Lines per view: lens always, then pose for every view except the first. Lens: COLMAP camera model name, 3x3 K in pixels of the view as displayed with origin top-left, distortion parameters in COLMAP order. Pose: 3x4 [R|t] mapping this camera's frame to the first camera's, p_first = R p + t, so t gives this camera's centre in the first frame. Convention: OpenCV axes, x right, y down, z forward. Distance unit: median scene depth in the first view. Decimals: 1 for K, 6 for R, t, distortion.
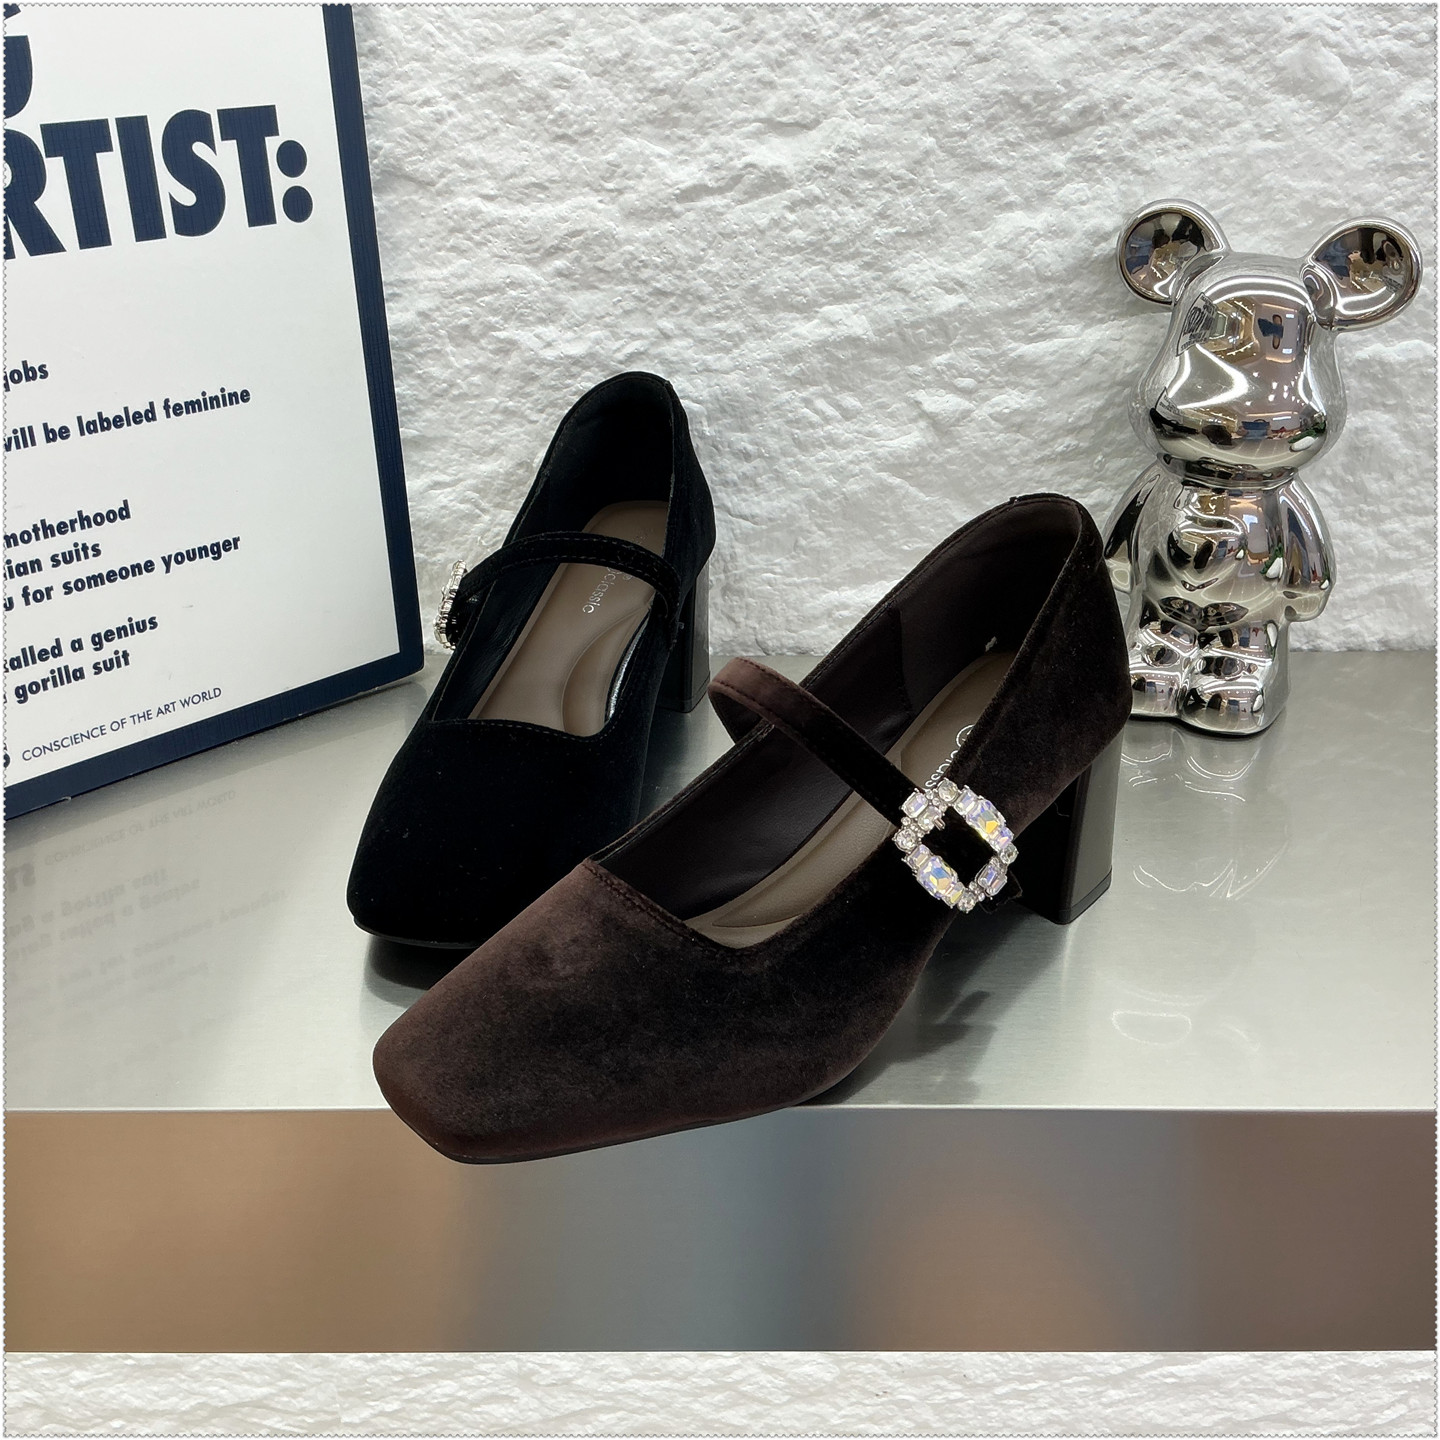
lens RADIAL K [[1605.0, 0, 720.3], [0, 1605.0, 718.1], [0, 0, 1]] dist [0.168033, -0.381911]
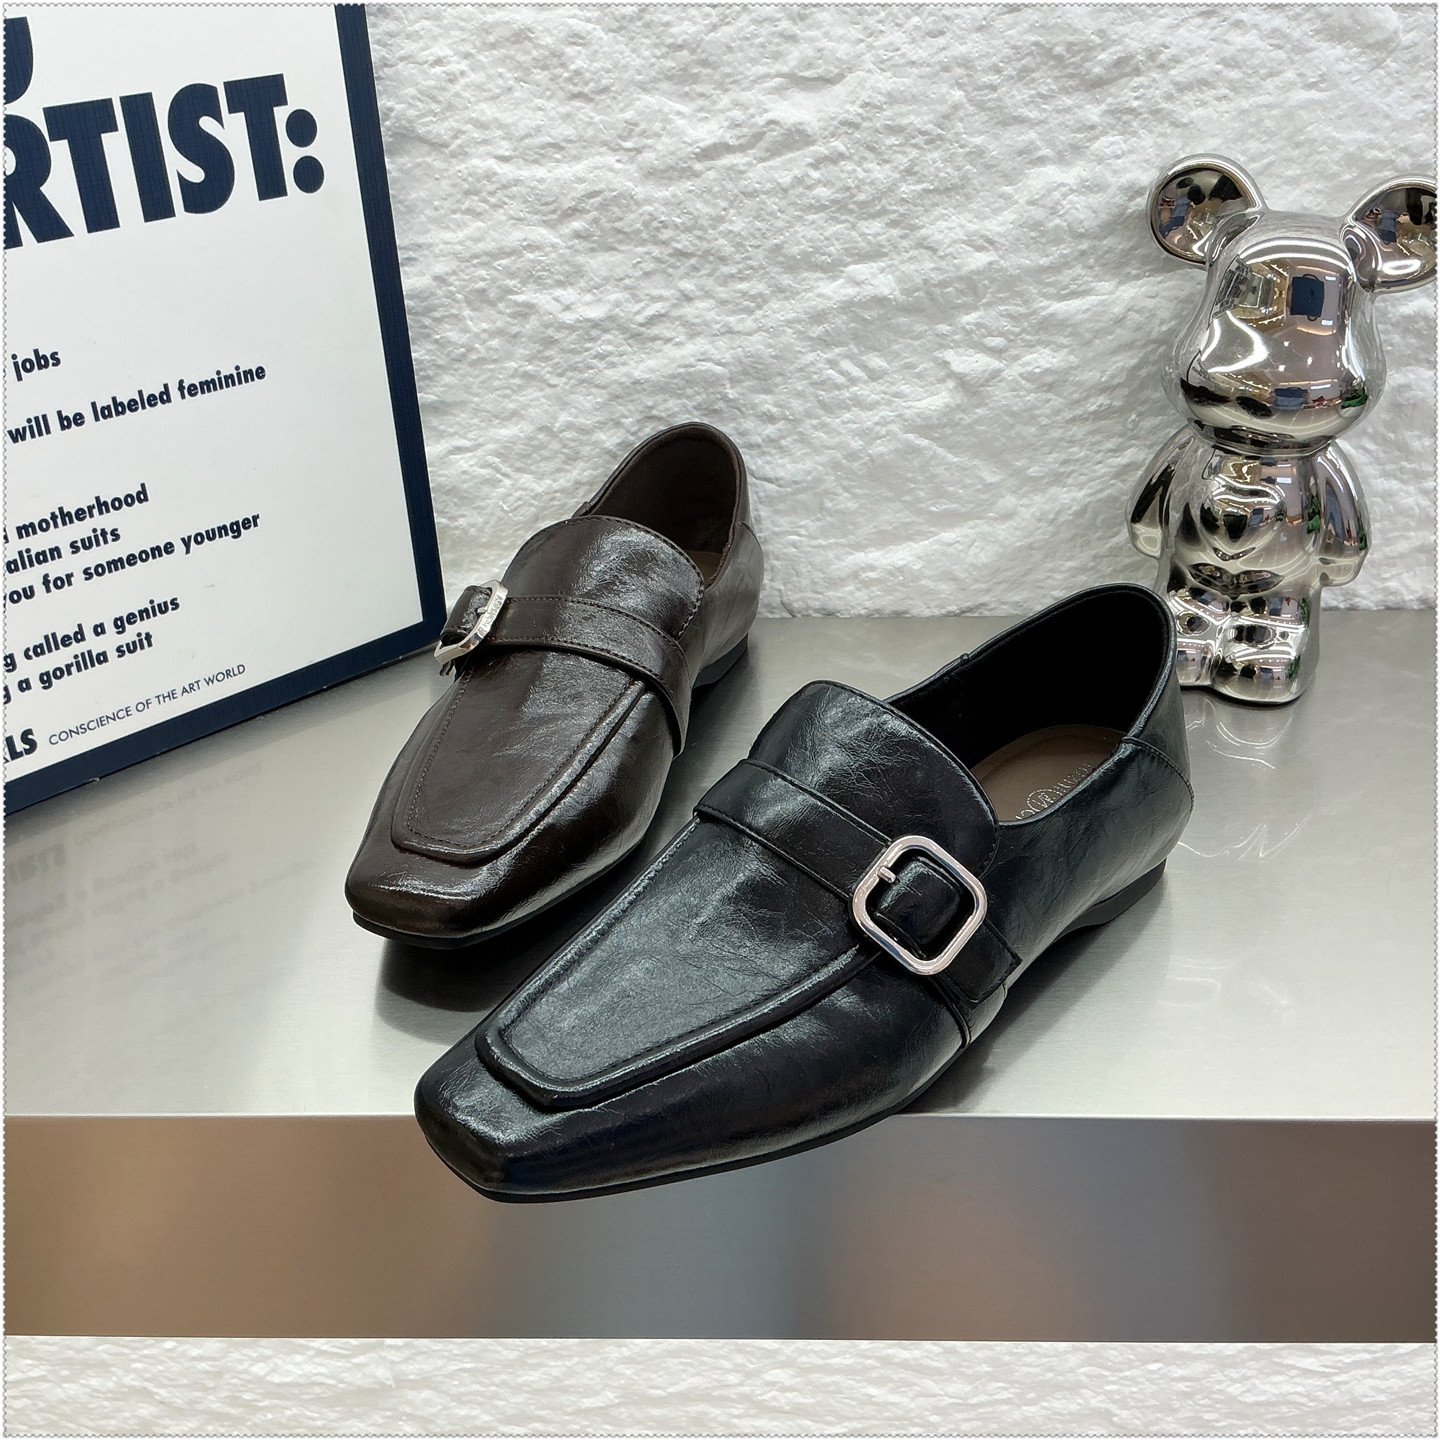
lens RADIAL K [[1609.6, 0, 719.8], [0, 1609.6, 720.0], [0, 0, 1]] dist [0.161665, -0.359646]
pose [[0.999675, -0.003558, -0.025262, 0.010273], [0.005382, 0.997355, 0.072490, -0.054754], [0.024938, -0.072602, 0.997049, 0.005070]]
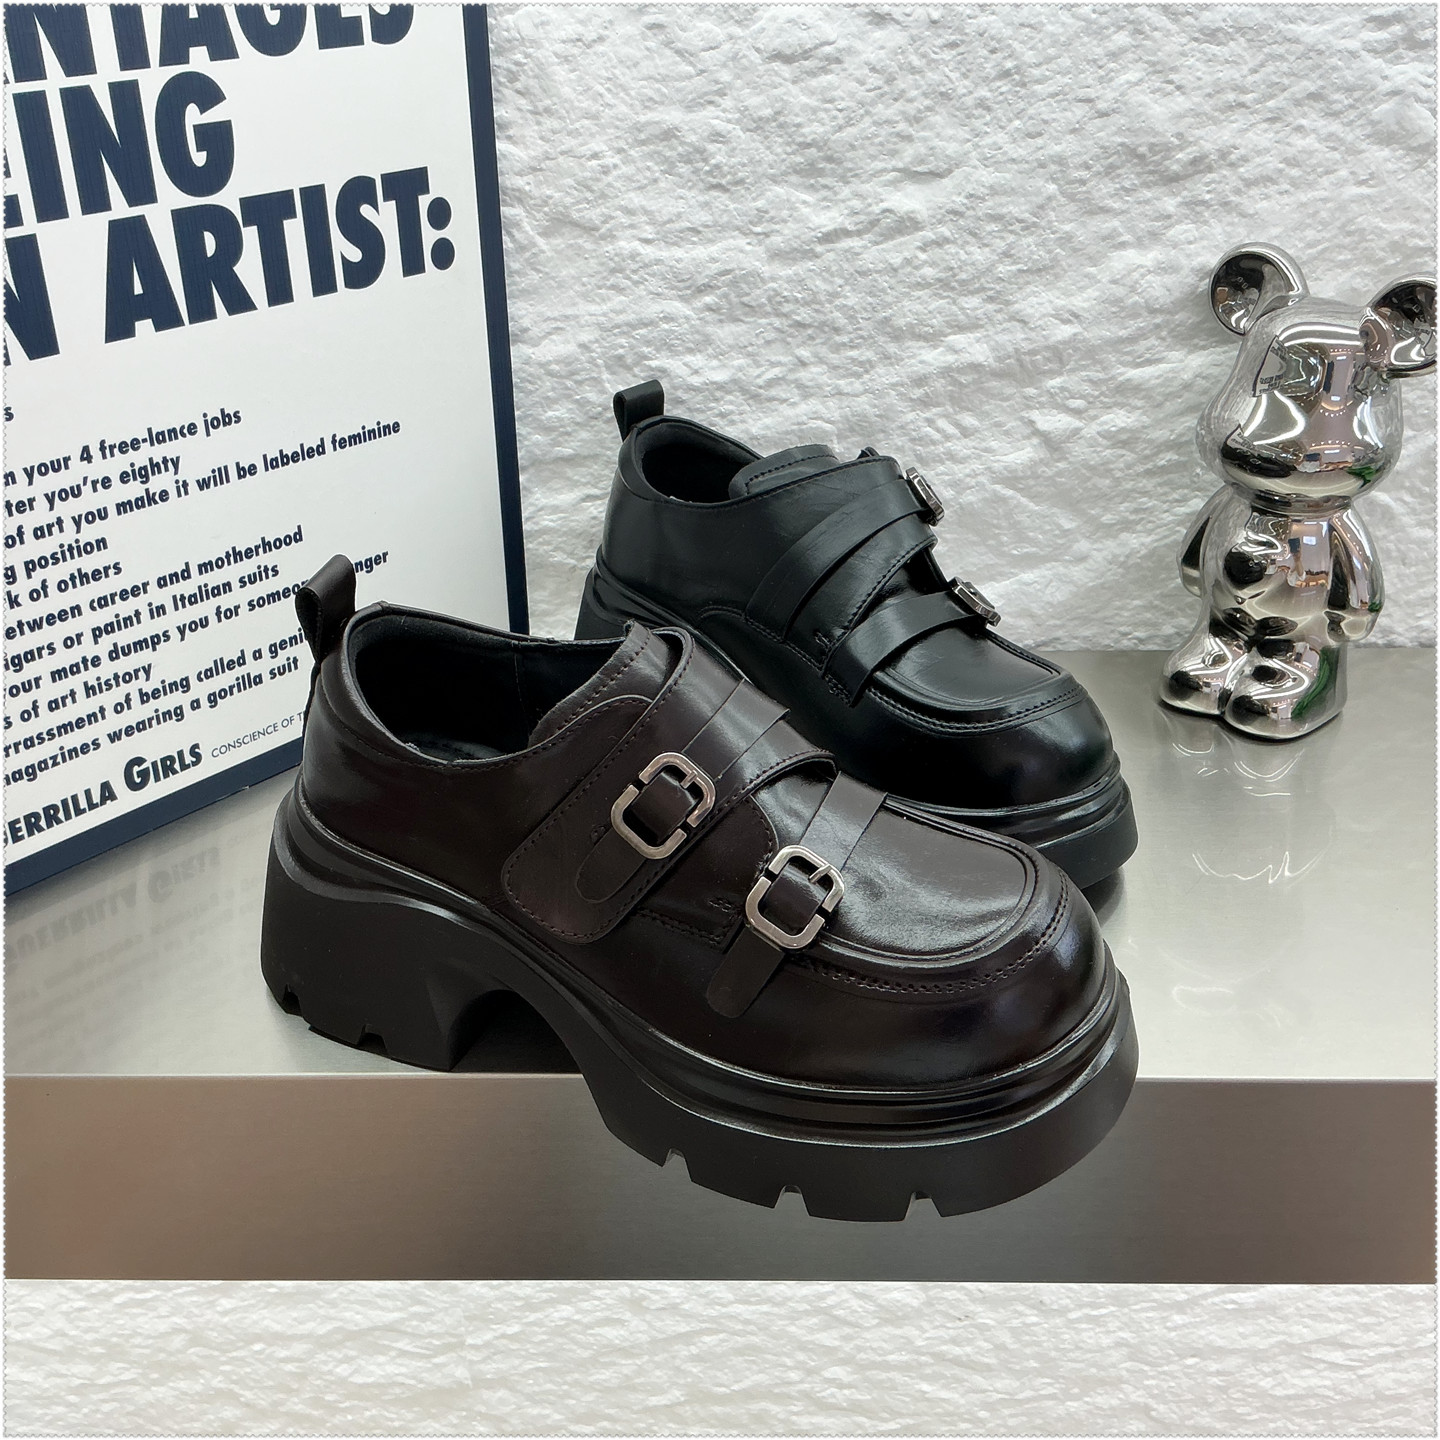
lens RADIAL K [[1598.7, 0, 717.9], [0, 1598.7, 713.7], [0, 0, 1]] dist [0.164836, -0.366232]
pose [[0.999991, -0.001777, -0.003861, -0.090108], [0.001909, 0.999400, 0.034583, -0.038304], [0.003797, -0.034590, 0.999394, -0.100189]]
